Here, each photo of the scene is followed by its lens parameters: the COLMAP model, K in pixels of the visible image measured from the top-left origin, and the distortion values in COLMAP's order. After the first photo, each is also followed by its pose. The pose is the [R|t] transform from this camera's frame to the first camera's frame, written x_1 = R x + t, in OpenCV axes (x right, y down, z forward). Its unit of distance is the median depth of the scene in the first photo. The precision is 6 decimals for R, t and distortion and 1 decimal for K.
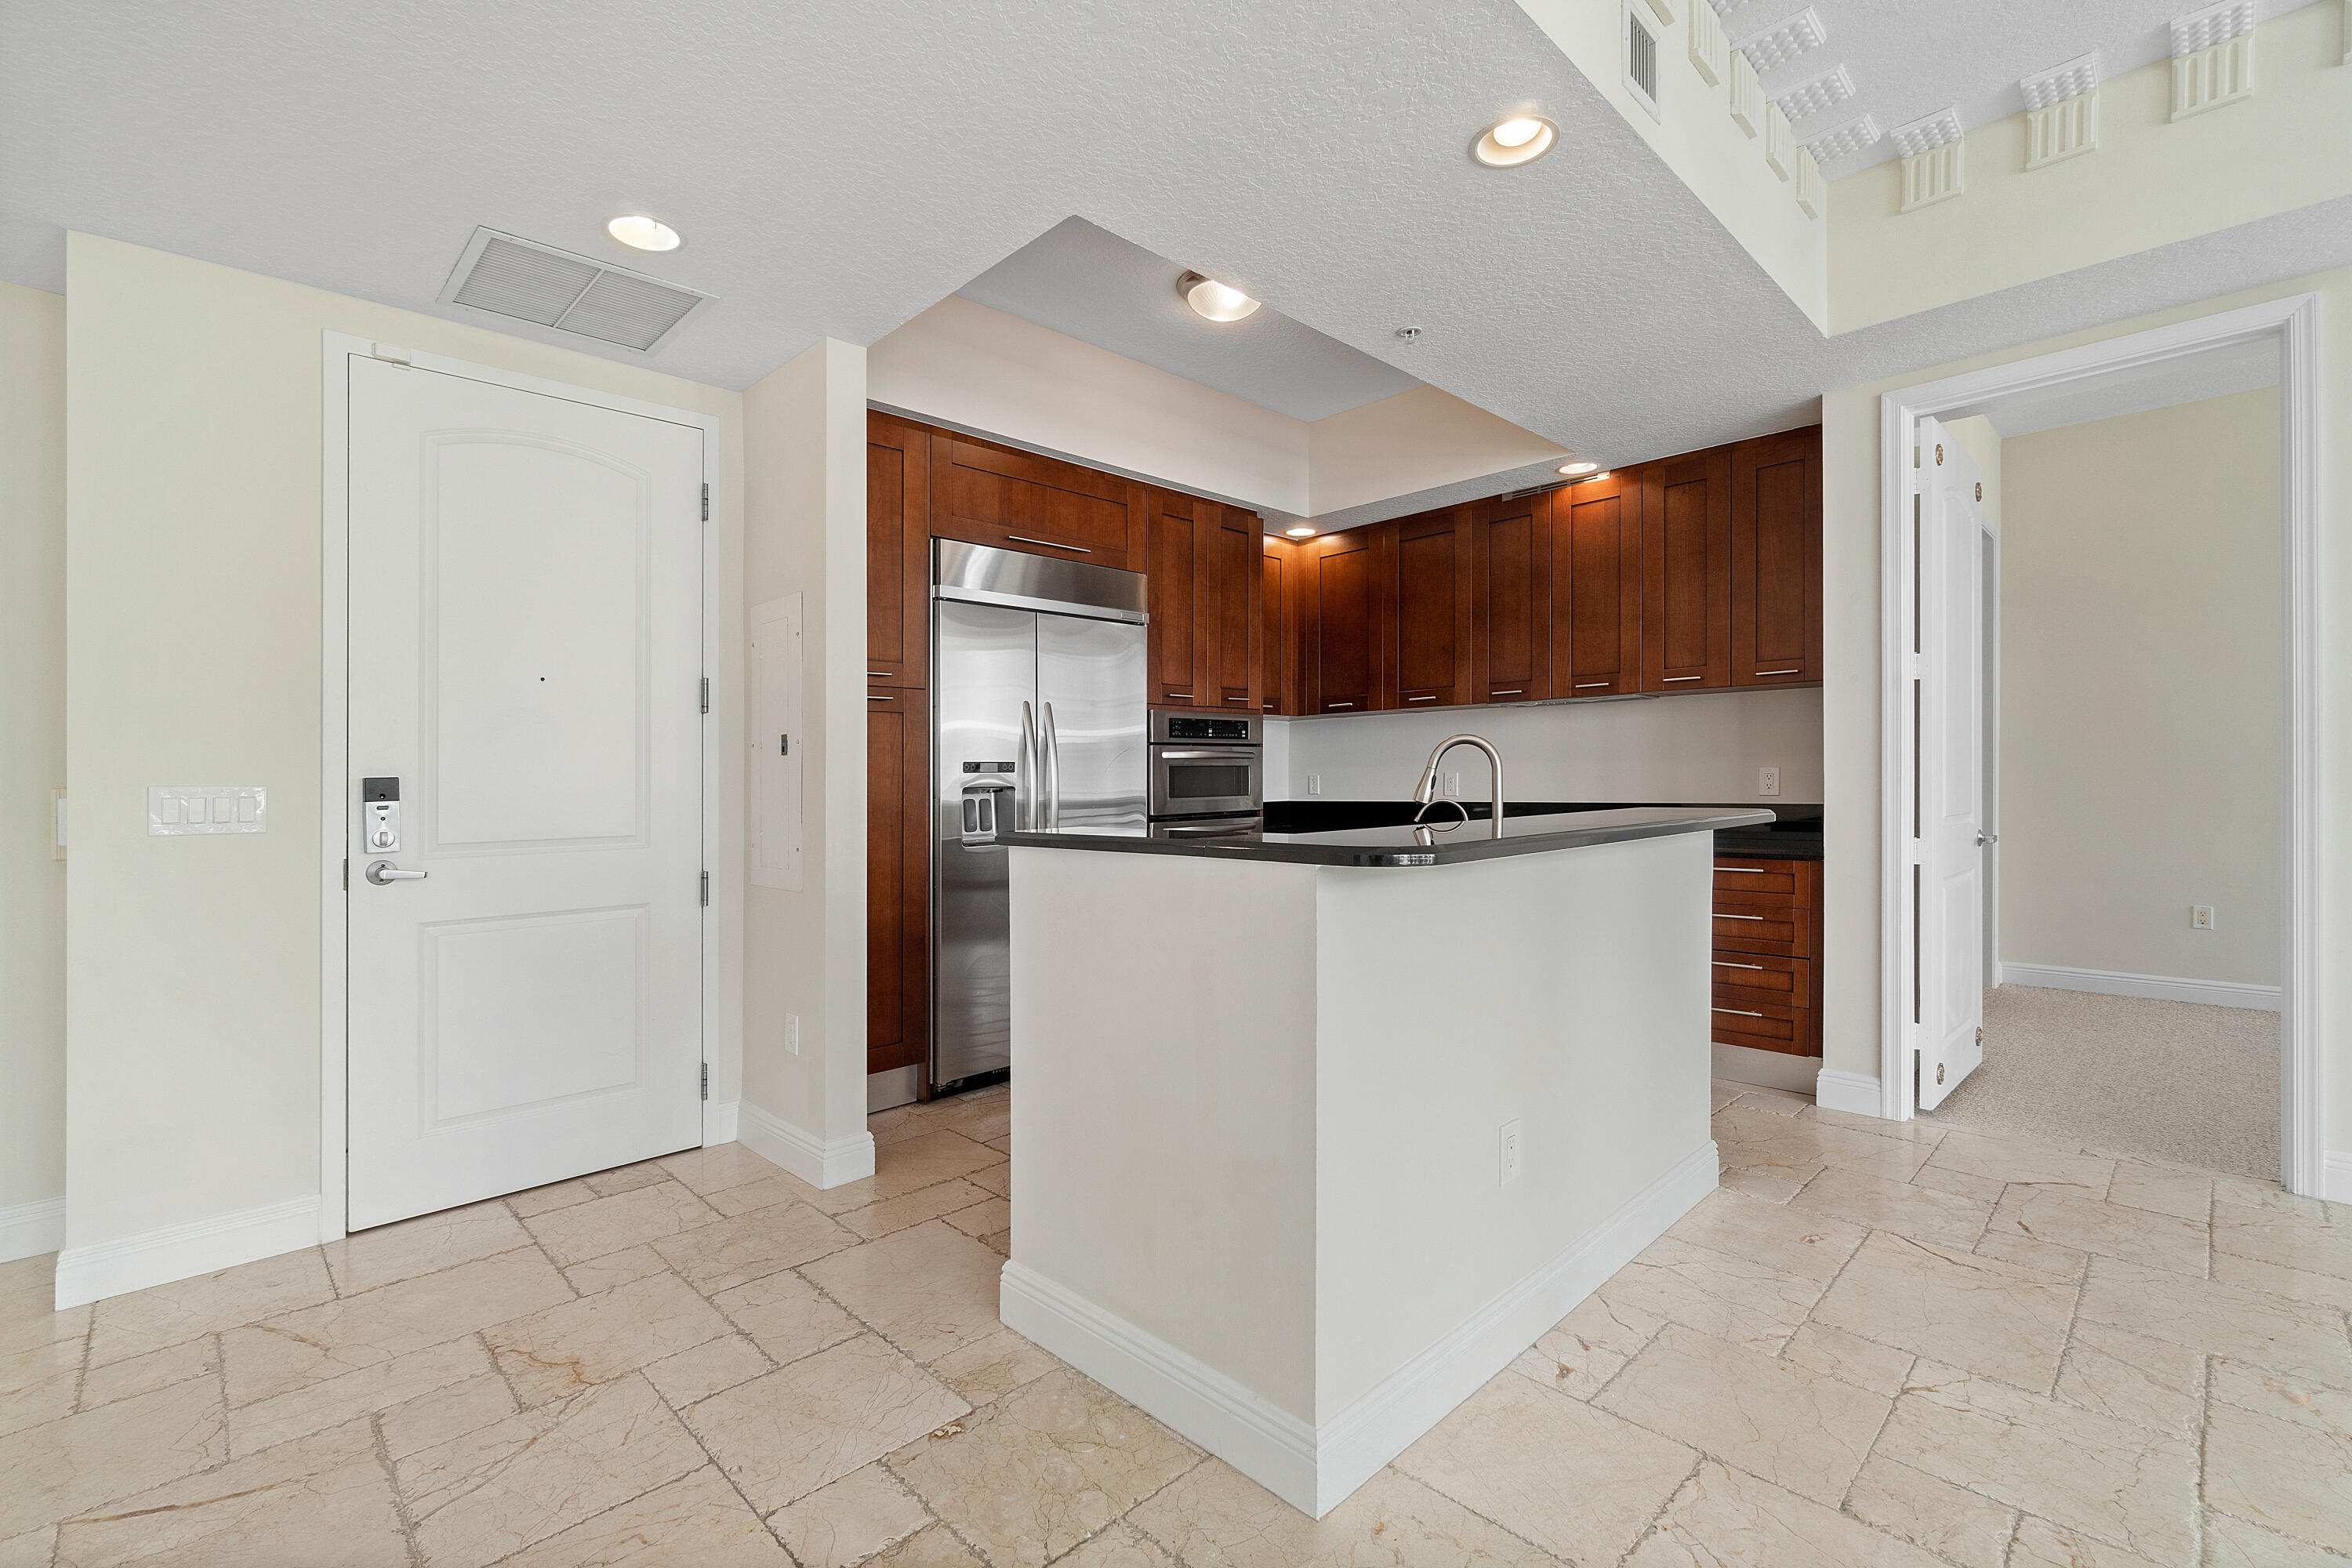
lens RADIAL K [[1042.6, 0, 1196.4], [0, 1042.6, 786.1], [0, 0, 1]] dist [-0.000380, 0.000172]
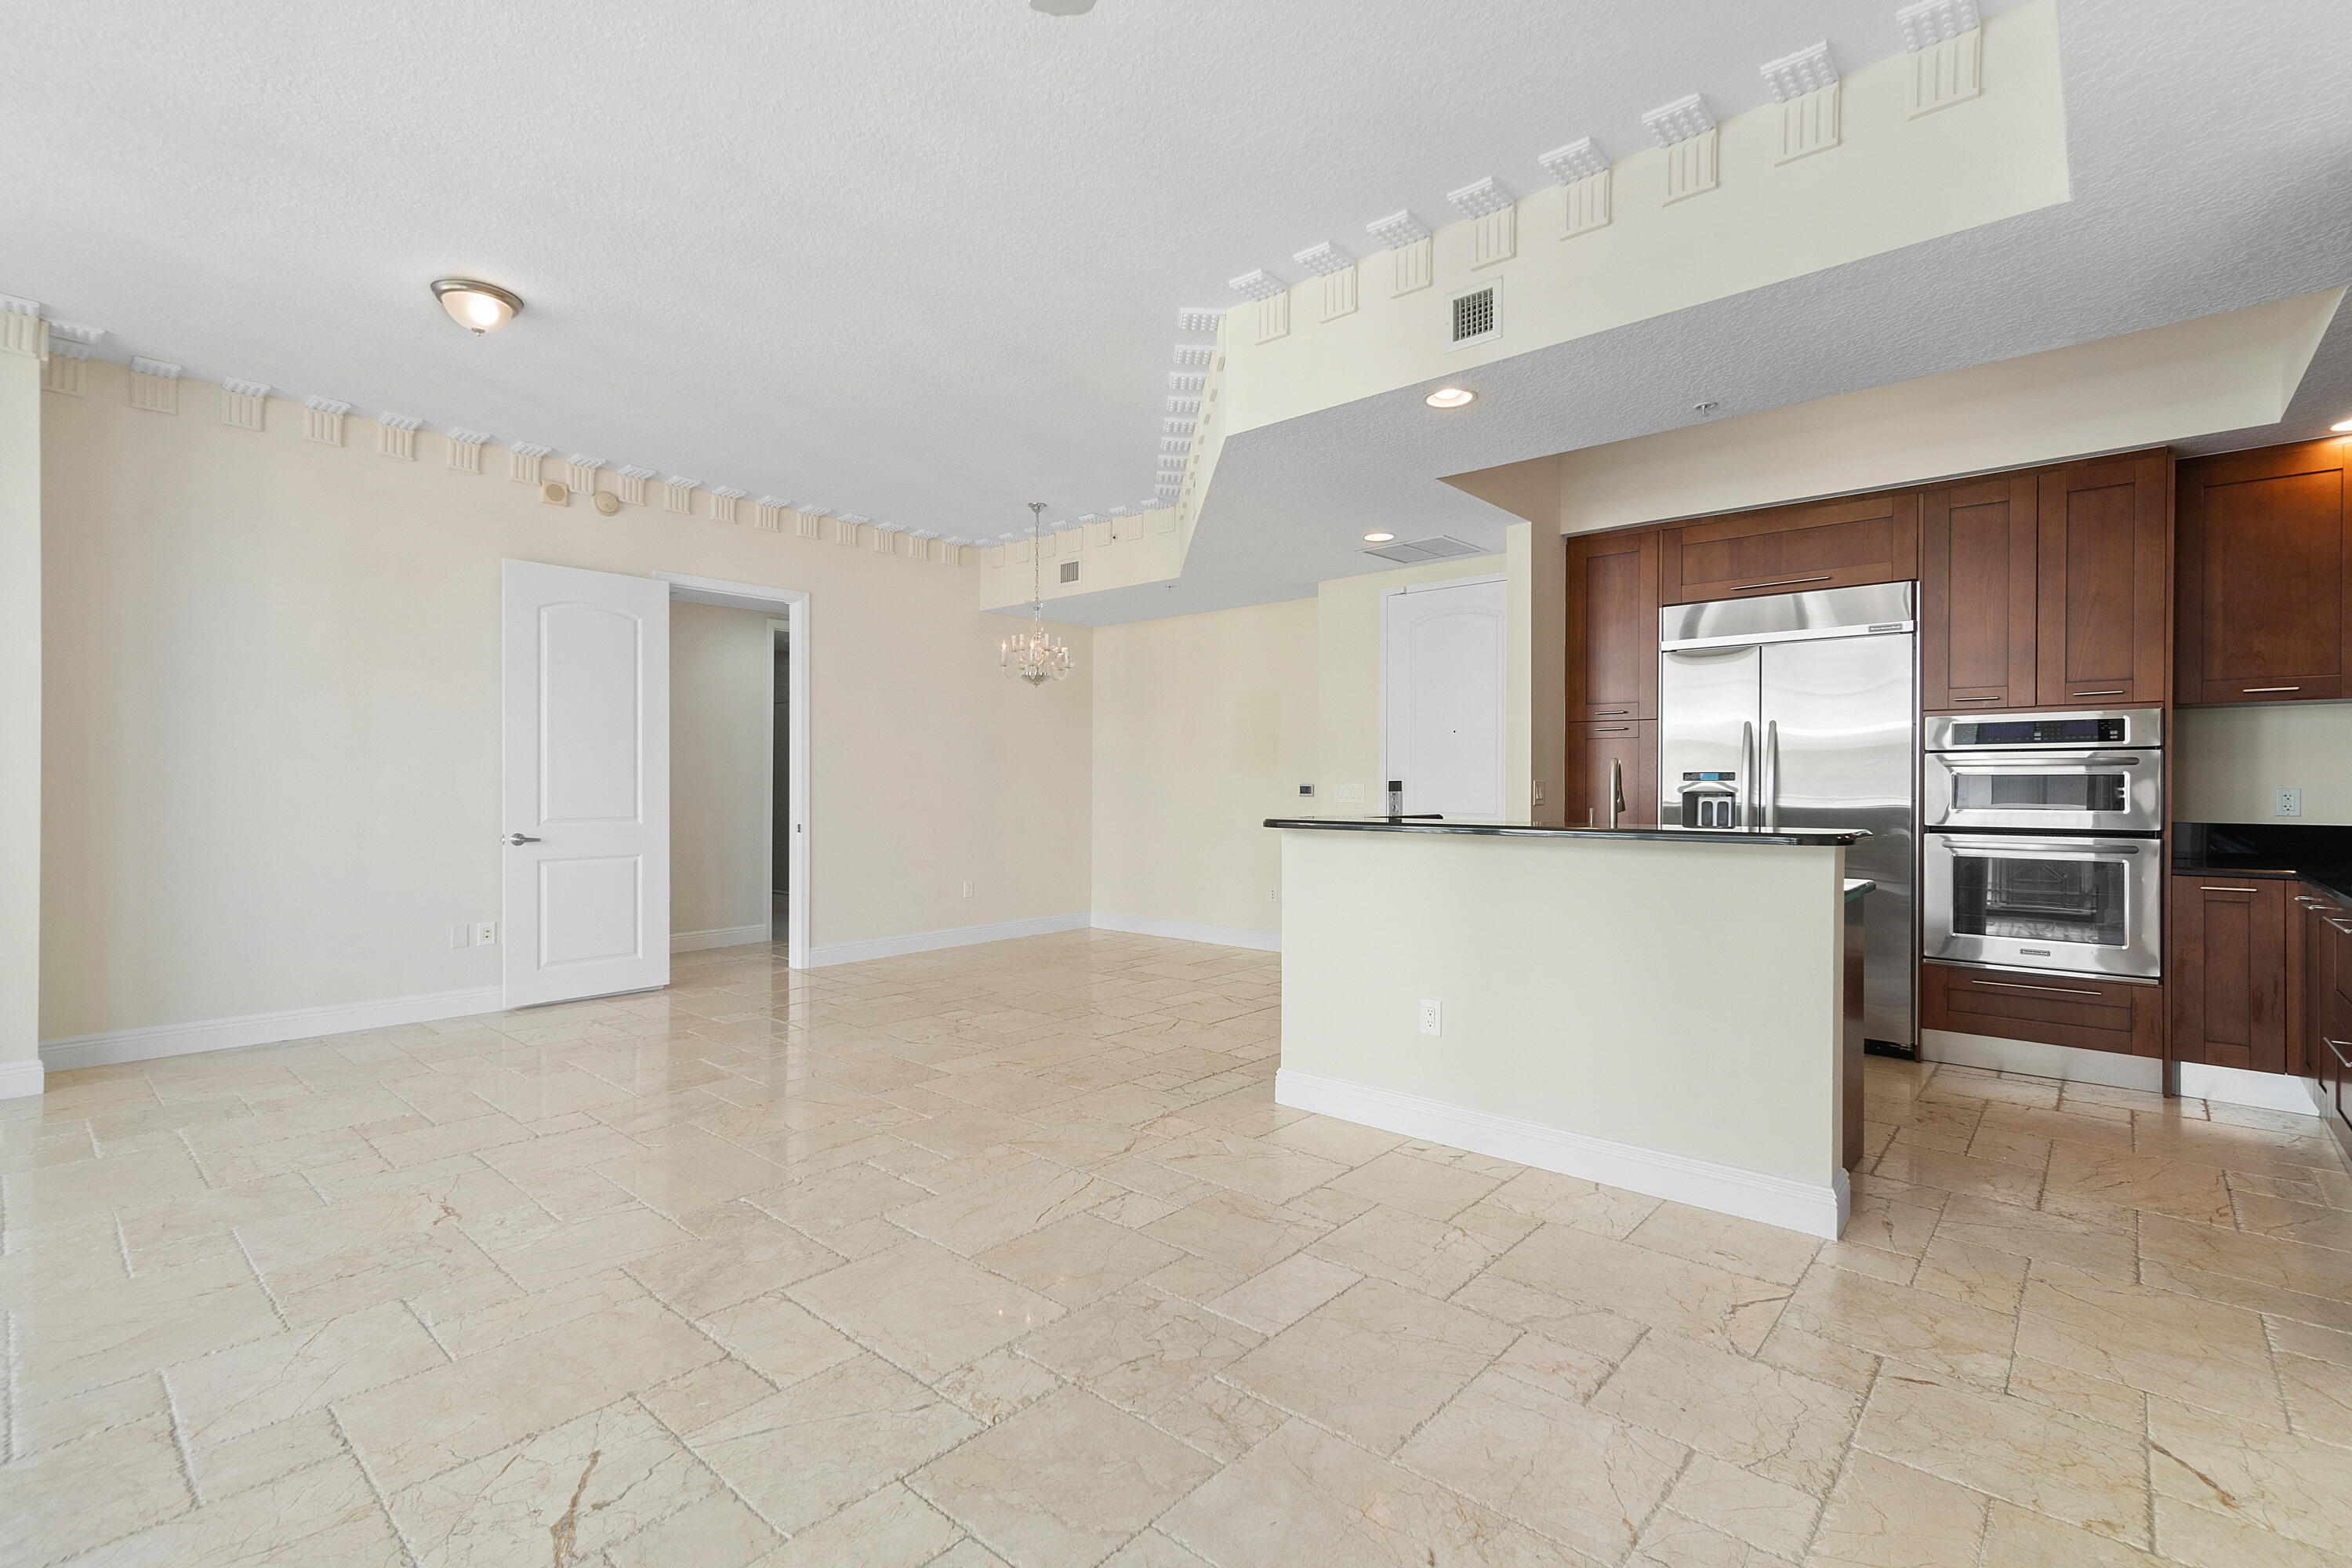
lens RADIAL K [[1042.6, 0, 1155.0], [0, 1042.6, 784.0], [0, 0, 1]] dist [-0.000380, 0.000172]
pose [[0.048107, 0.015137, -0.998728, 1.083430], [-0.012677, 0.999814, 0.014543, -0.019075], [0.998762, 0.011961, 0.048290, 0.271356]]
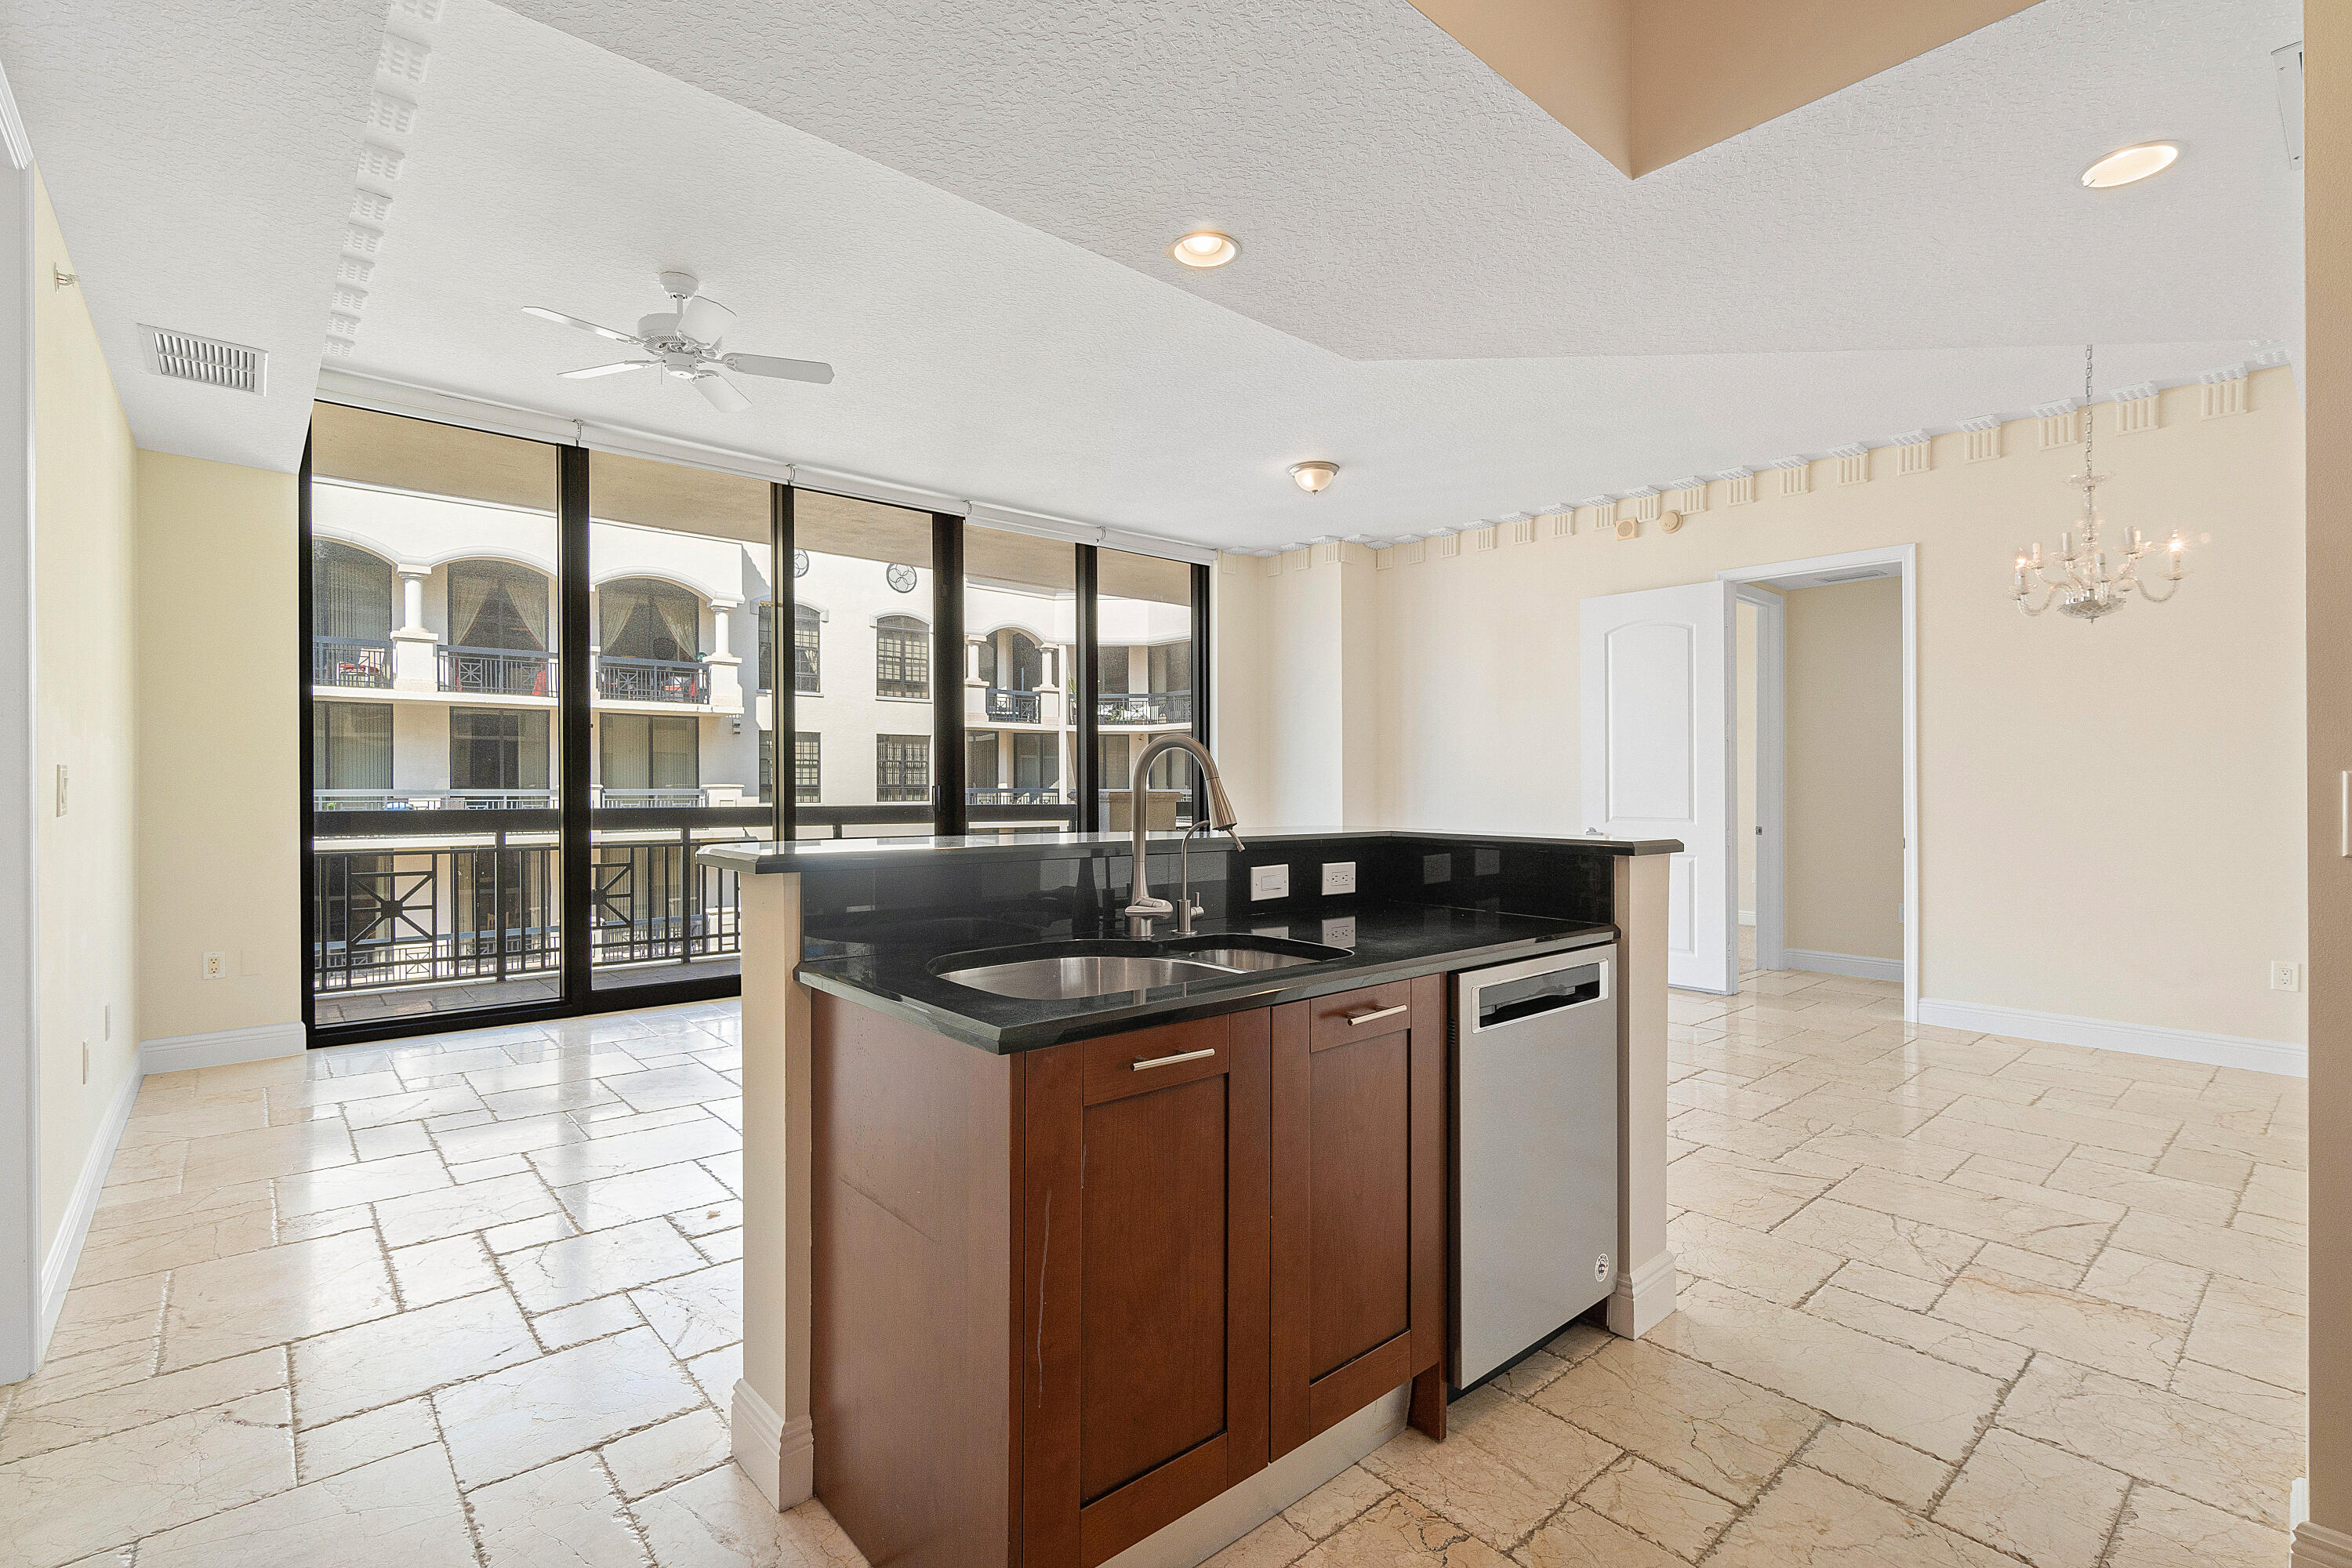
lens RADIAL K [[1042.6, 0, 1177.7], [0, 1042.6, 806.4], [0, 0, 1]] dist [-0.000380, 0.000172]
pose [[-0.997772, 0.009286, 0.066070, 0.152885], [0.011112, 0.999565, 0.027324, -0.010687], [-0.065788, 0.027998, -0.997441, 1.248190]]
